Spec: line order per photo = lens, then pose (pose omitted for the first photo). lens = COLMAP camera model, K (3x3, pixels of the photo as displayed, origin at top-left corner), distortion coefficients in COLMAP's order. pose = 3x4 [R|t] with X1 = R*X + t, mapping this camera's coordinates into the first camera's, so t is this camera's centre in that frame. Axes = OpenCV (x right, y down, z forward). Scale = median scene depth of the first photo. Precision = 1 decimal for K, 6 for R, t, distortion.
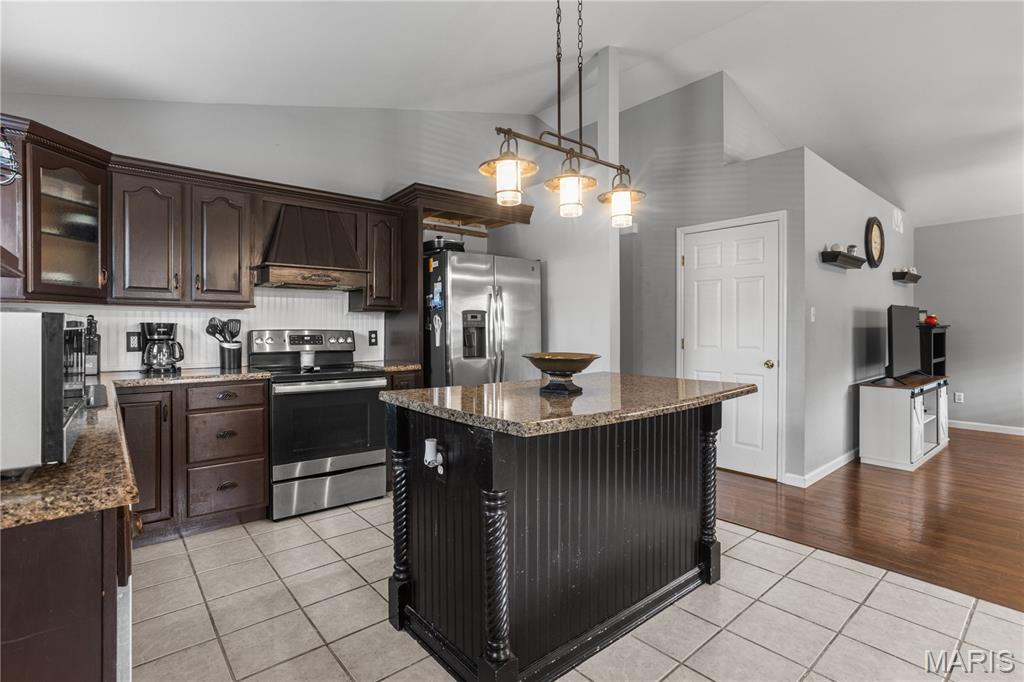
lens RADIAL K [[488.7, 0, 513.9], [0, 488.7, 334.3], [0, 0, 1]] dist [-0.010597, 0.000654]
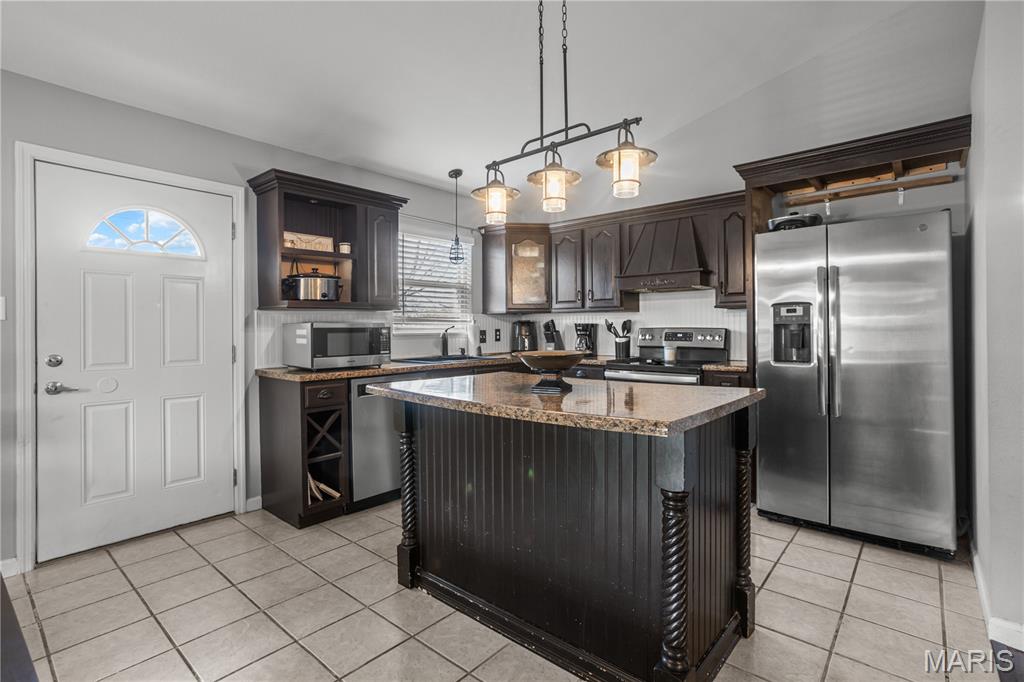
lens RADIAL K [[488.7, 0, 519.2], [0, 488.7, 331.6], [0, 0, 1]] dist [-0.010597, 0.000654]
pose [[0.167434, 0.003409, -0.985877, 0.932279], [-0.007188, 0.999972, 0.002237, -0.000334], [0.985857, 0.006712, 0.167454, 0.667202]]
